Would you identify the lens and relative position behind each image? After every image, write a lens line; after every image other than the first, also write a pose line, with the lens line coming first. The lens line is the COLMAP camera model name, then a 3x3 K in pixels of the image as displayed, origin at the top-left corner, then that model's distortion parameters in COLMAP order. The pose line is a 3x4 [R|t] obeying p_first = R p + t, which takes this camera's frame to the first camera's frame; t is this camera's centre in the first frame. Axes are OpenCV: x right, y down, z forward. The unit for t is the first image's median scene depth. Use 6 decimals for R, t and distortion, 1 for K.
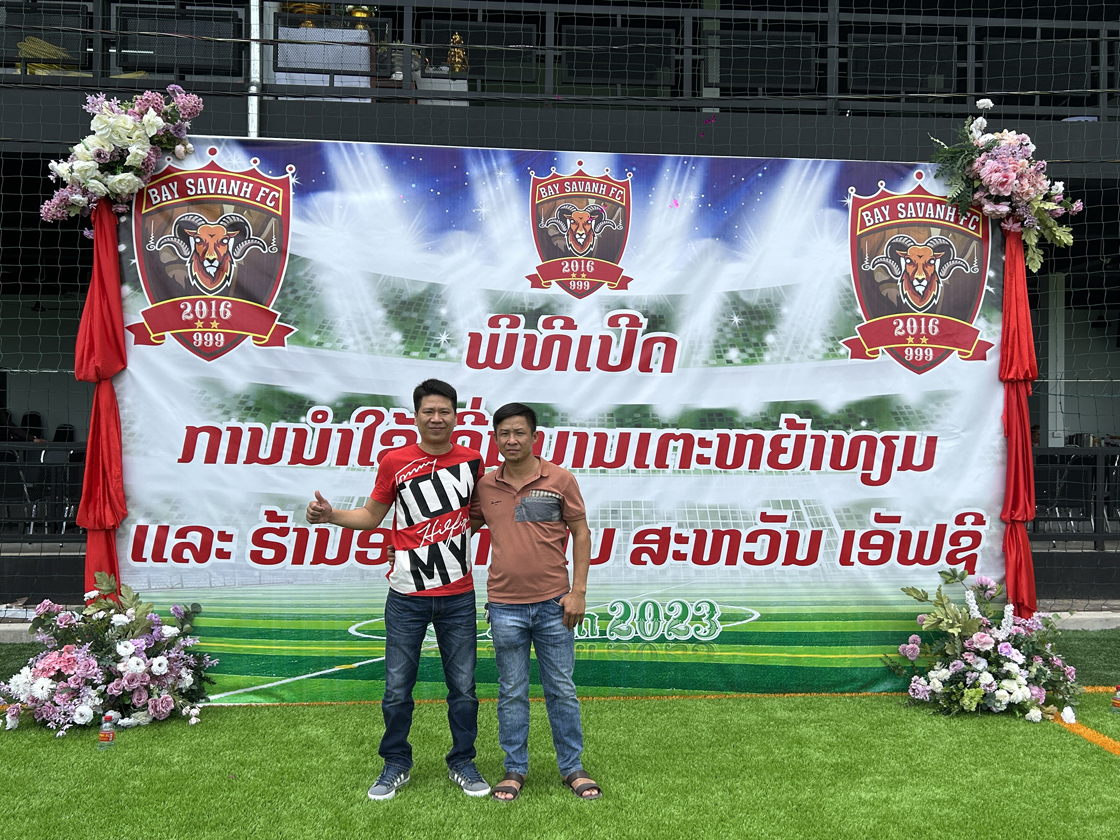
lens RADIAL K [[974.8, 0, 576.0], [0, 974.8, 425.3], [0, 0, 1]] dist [0.112451, -0.206394]
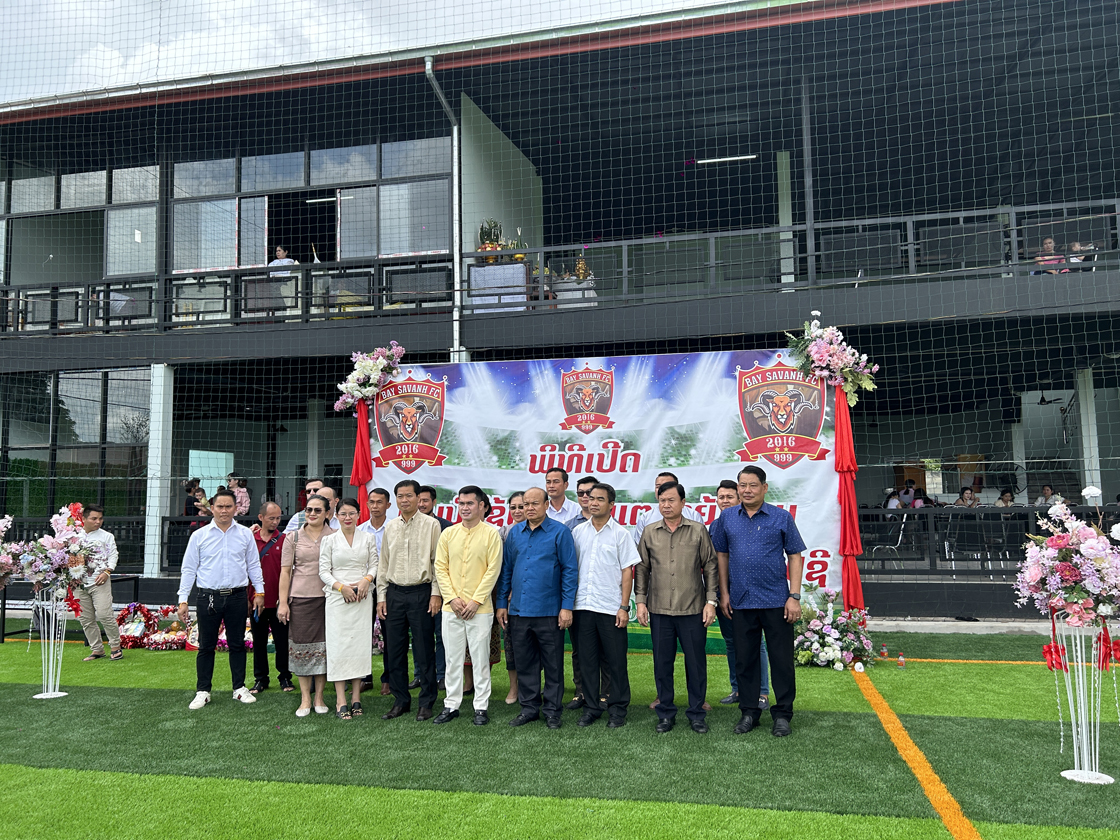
lens RADIAL K [[833.2, 0, 560.0], [0, 833.2, 420.0], [0, 0, 1]] dist [0.088931, -0.080782]
pose [[0.959174, -0.045613, -0.279116, 0.401274], [0.021455, 0.995800, -0.089004, -0.015545], [0.282003, 0.079382, 0.956124, -0.550286]]
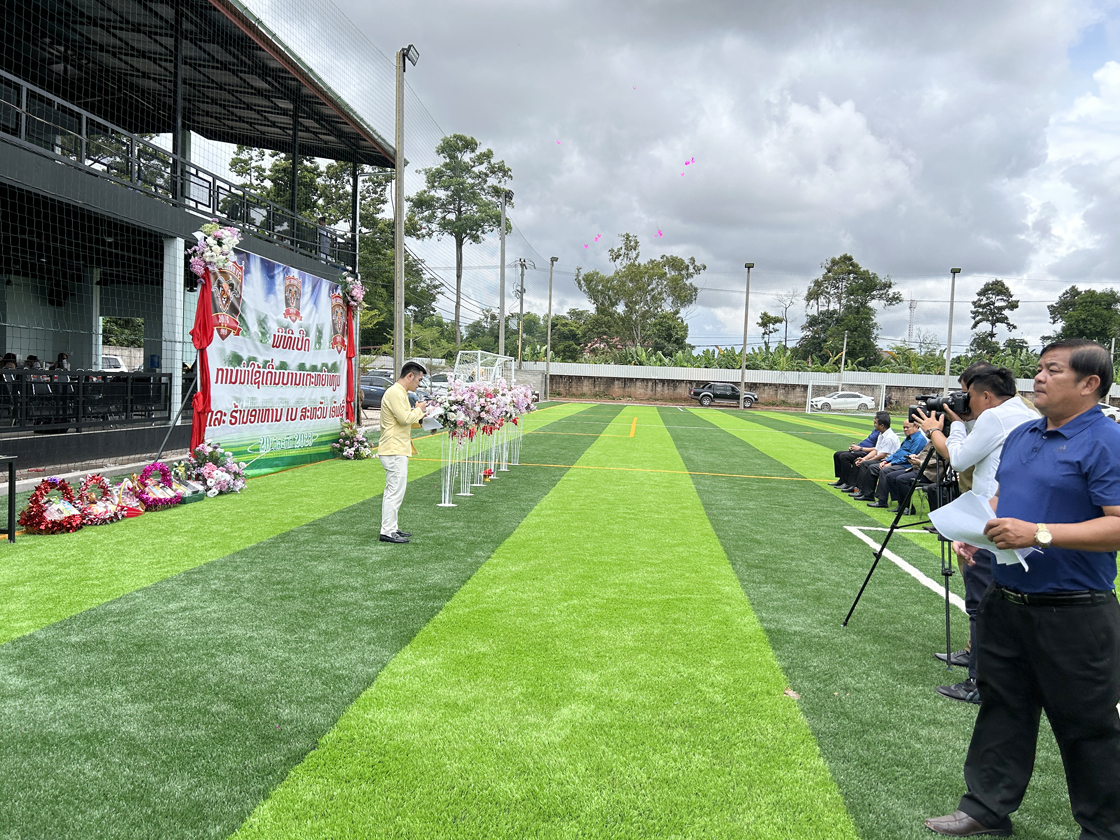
lens RADIAL K [[833.2, 0, 560.0], [0, 833.2, 420.0], [0, 0, 1]] dist [0.088931, -0.080782]
pose [[0.193615, -0.041771, 0.980188, -2.139508], [-0.048074, 0.997489, 0.052004, -0.018650], [-0.979899, -0.057190, 0.191121, -0.180898]]
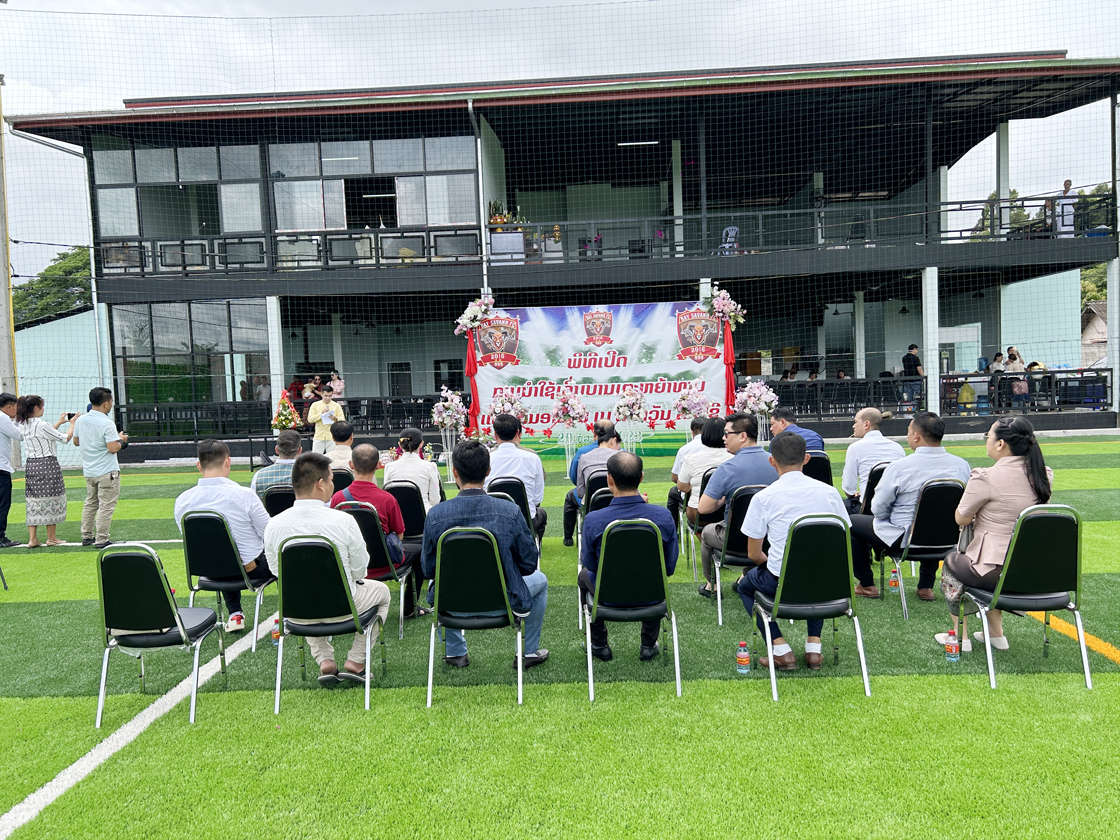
lens RADIAL K [[833.2, 0, 560.0], [0, 833.2, 420.0], [0, 0, 1]] dist [0.088931, -0.080782]
pose [[0.992678, -0.038355, -0.114537, 0.199752], [0.044260, 0.997795, 0.049461, -0.021482], [0.112387, -0.054168, 0.992187, -2.021088]]
